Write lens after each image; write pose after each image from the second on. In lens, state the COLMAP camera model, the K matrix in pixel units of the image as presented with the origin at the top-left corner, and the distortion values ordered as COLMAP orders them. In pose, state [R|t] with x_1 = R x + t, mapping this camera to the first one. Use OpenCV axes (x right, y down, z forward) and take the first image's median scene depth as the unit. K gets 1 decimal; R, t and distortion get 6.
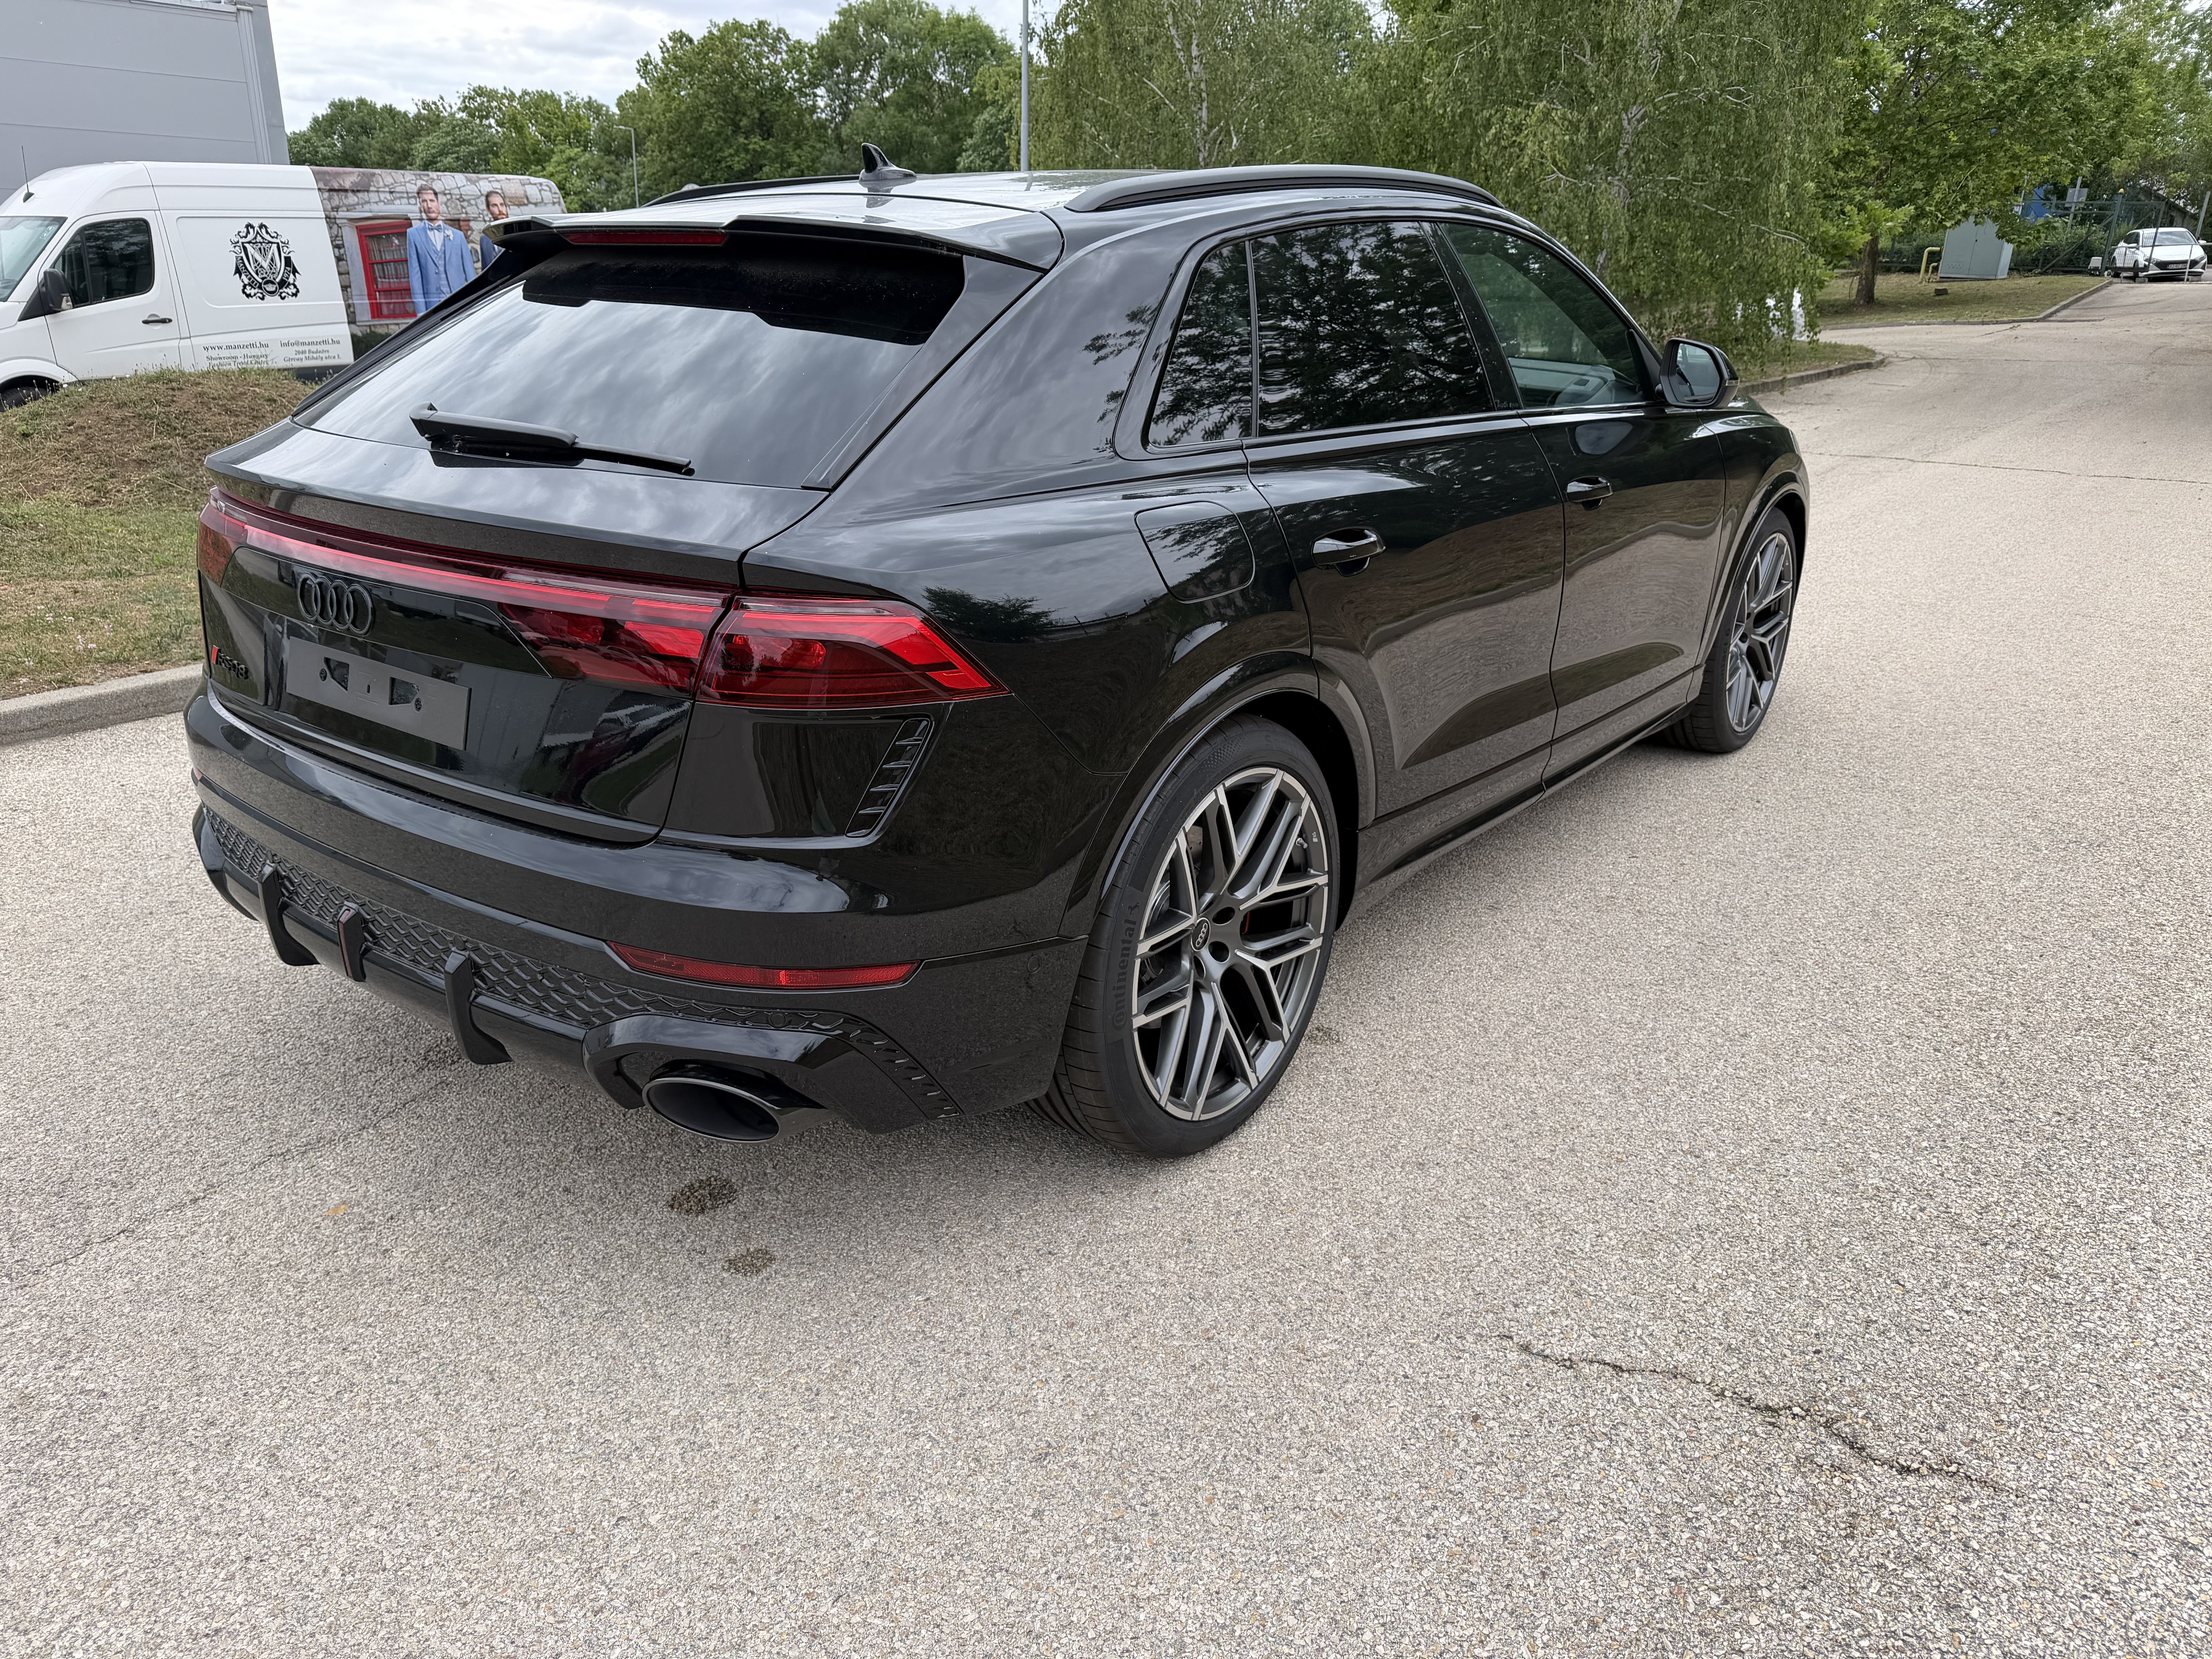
lens RADIAL K [[1565.8, 0, 1115.8], [0, 1565.8, 840.5], [0, 0, 1]] dist [-0.004754, -0.010532]
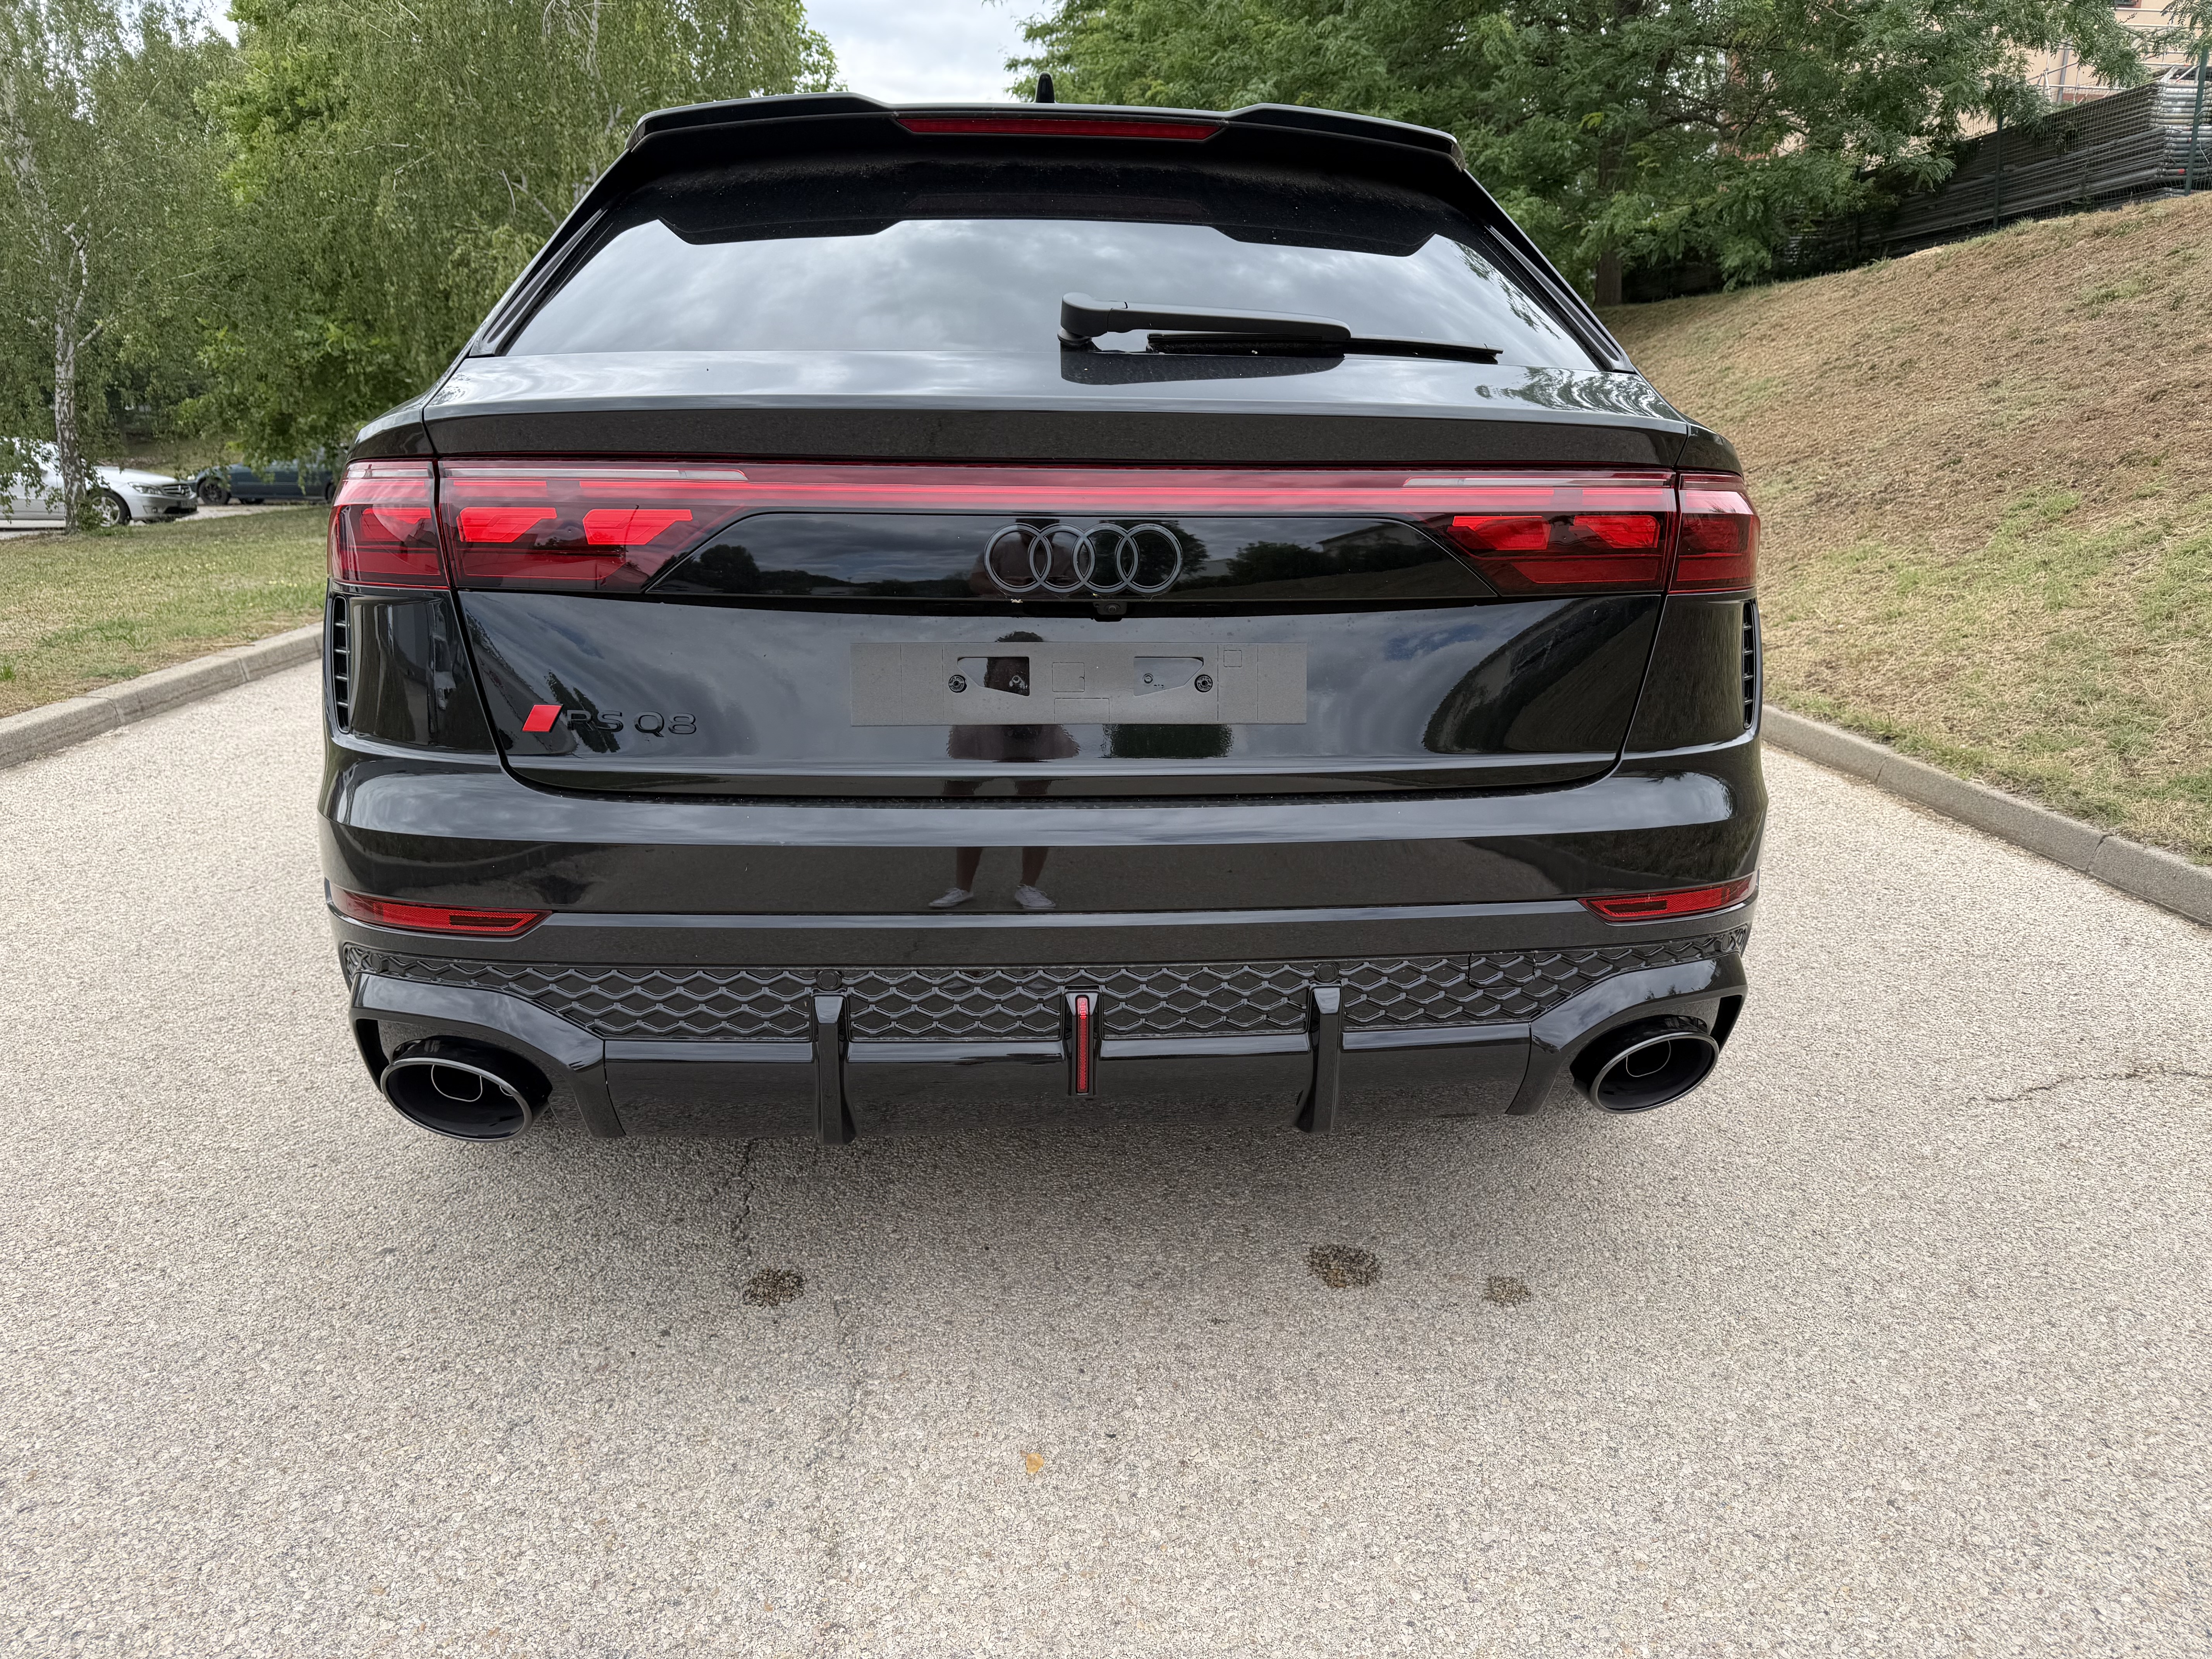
lens RADIAL K [[1565.8, 0, 1115.8], [0, 1565.8, 840.5], [0, 0, 1]] dist [-0.004754, -0.010532]
pose [[0.768484, -0.194658, 0.609541, -0.973526], [0.245288, 0.969450, 0.000346, -0.027084], [-0.590987, 0.149248, 0.792754, 0.448801]]
